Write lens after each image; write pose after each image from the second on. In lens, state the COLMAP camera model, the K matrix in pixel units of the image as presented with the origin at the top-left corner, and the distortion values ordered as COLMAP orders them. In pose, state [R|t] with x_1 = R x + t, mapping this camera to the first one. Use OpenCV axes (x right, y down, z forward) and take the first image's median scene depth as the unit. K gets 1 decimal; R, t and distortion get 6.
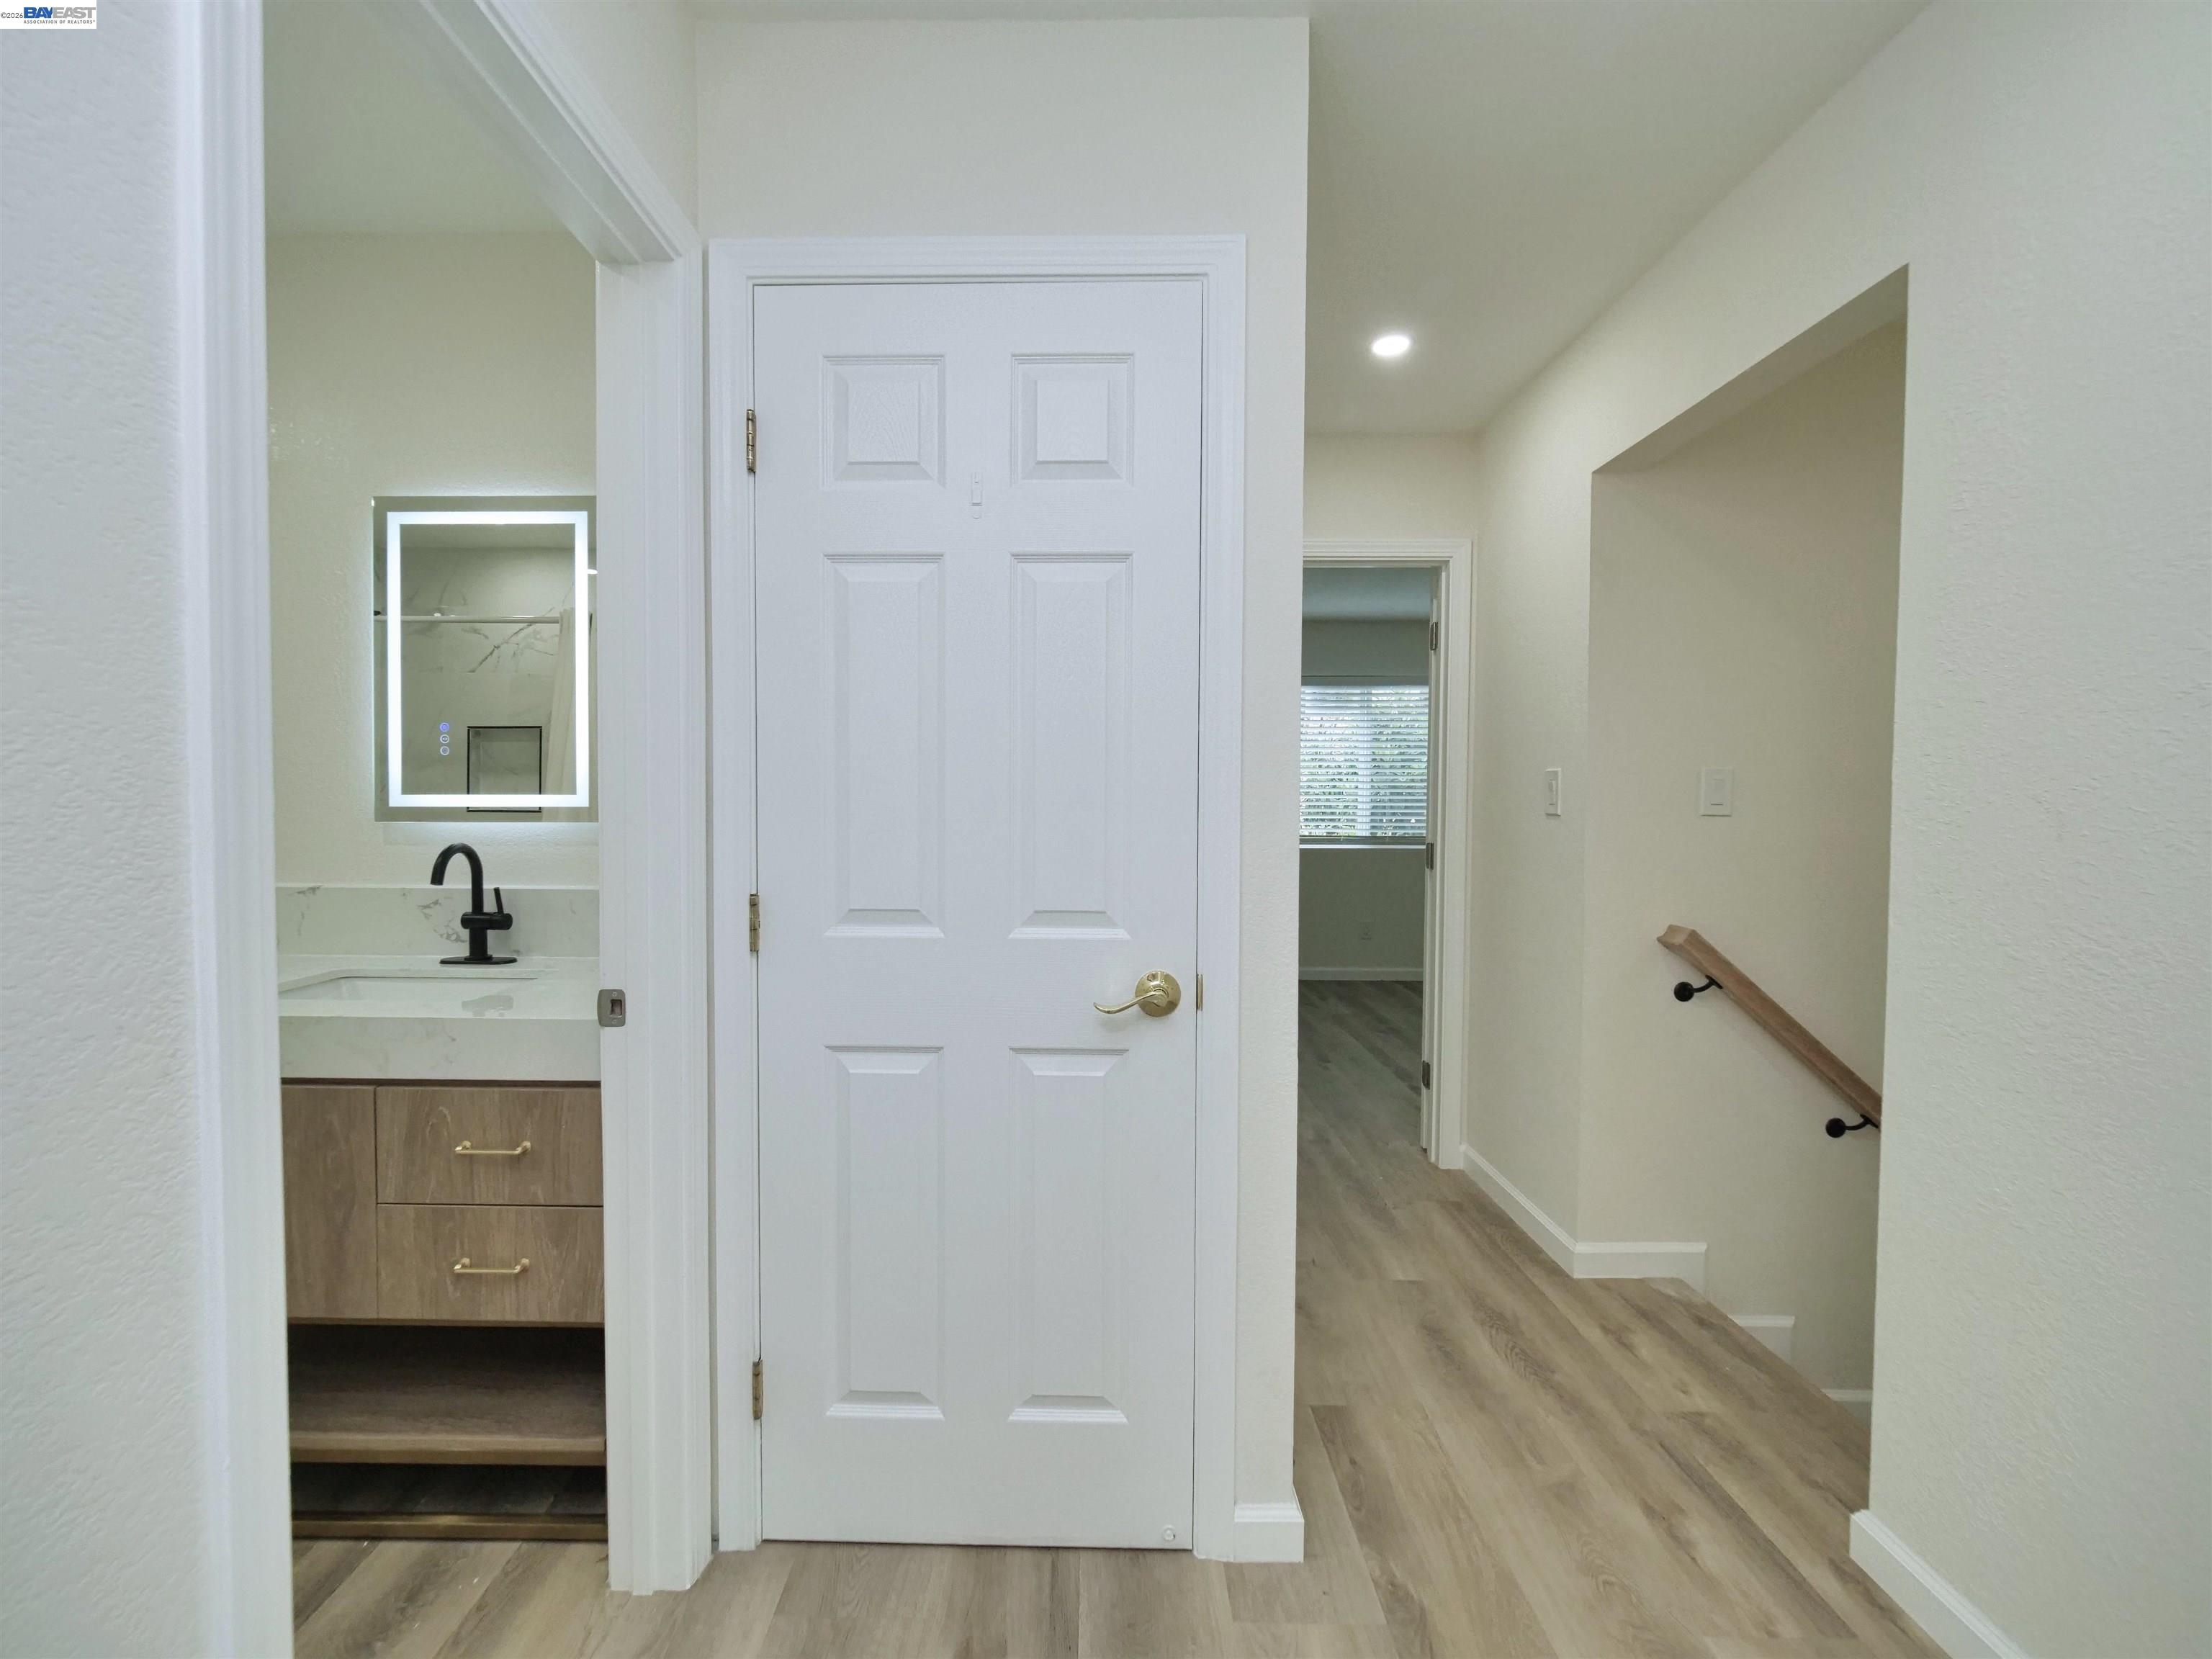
lens RADIAL K [[938.7, 0, 1062.9], [0, 938.7, 822.0], [0, 0, 1]] dist [-0.007009, 0.000103]
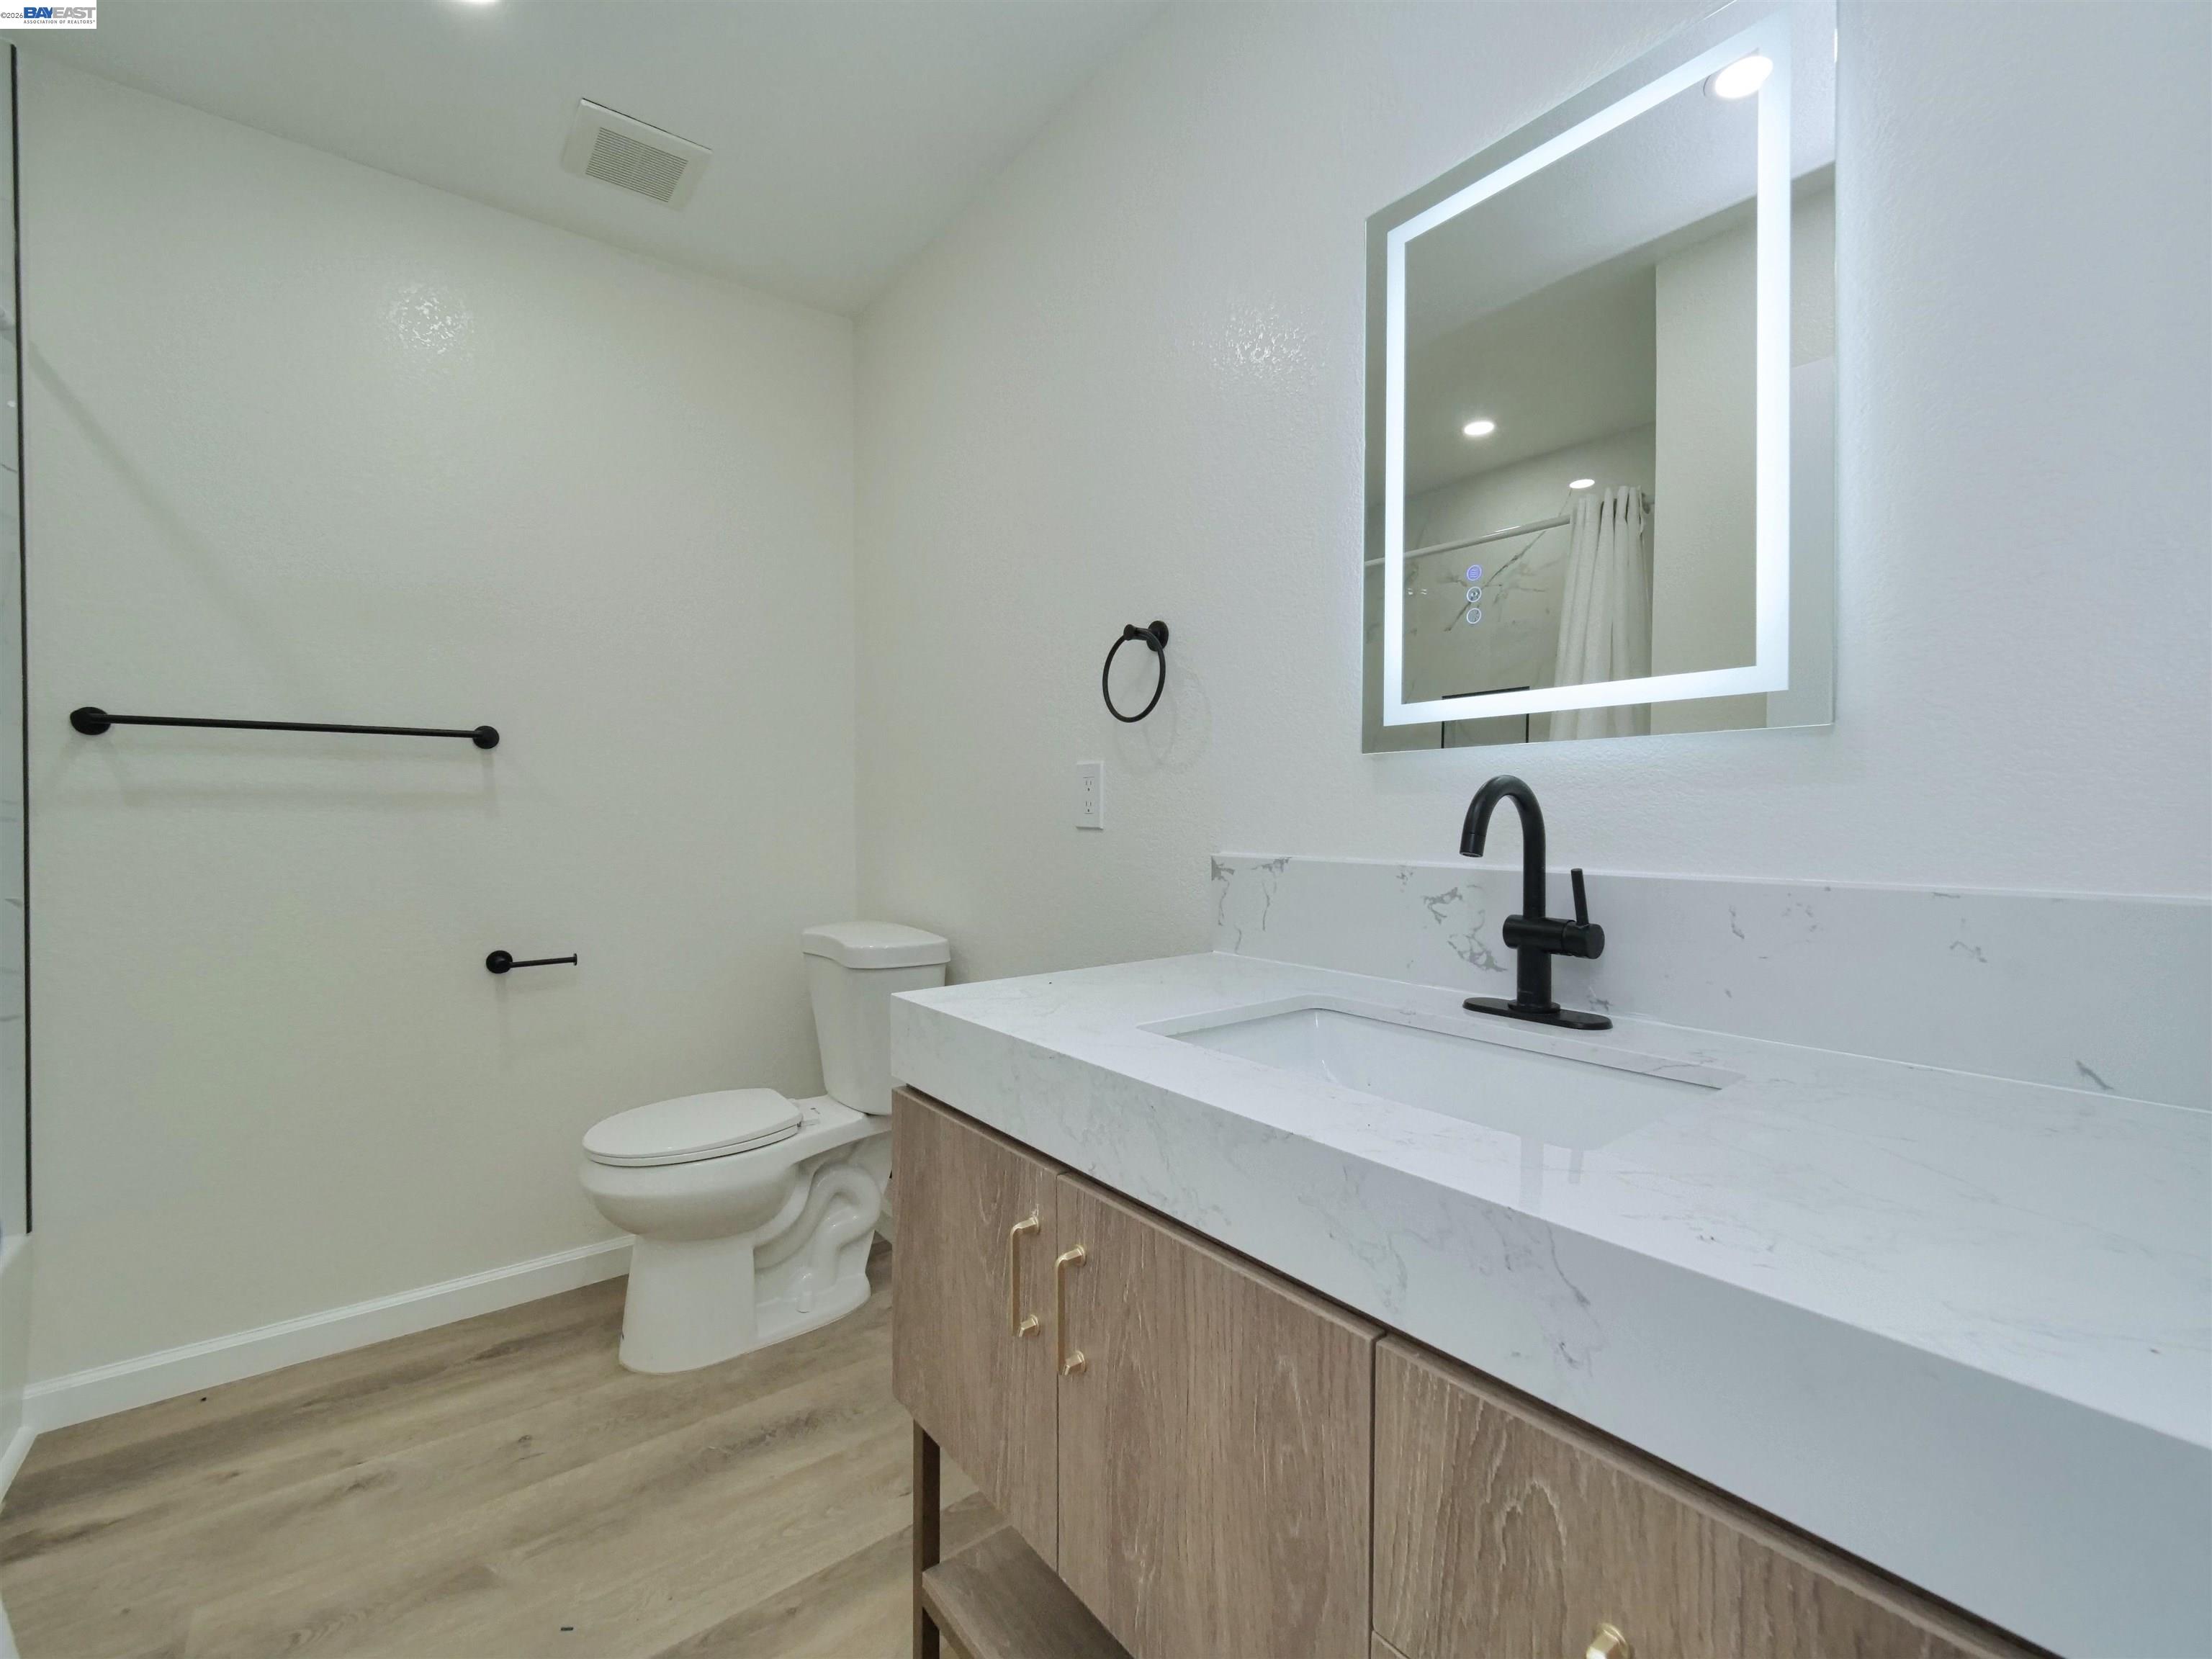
lens RADIAL K [[938.7, 0, 1104.5], [0, 938.7, 829.3], [0, 0, 1]] dist [-0.007009, 0.000103]
pose [[0.634922, 0.008510, -0.772529, -0.381716], [-0.012713, 0.999919, 0.000567, 0.051523], [0.772472, 0.009461, 0.634979, 0.498508]]
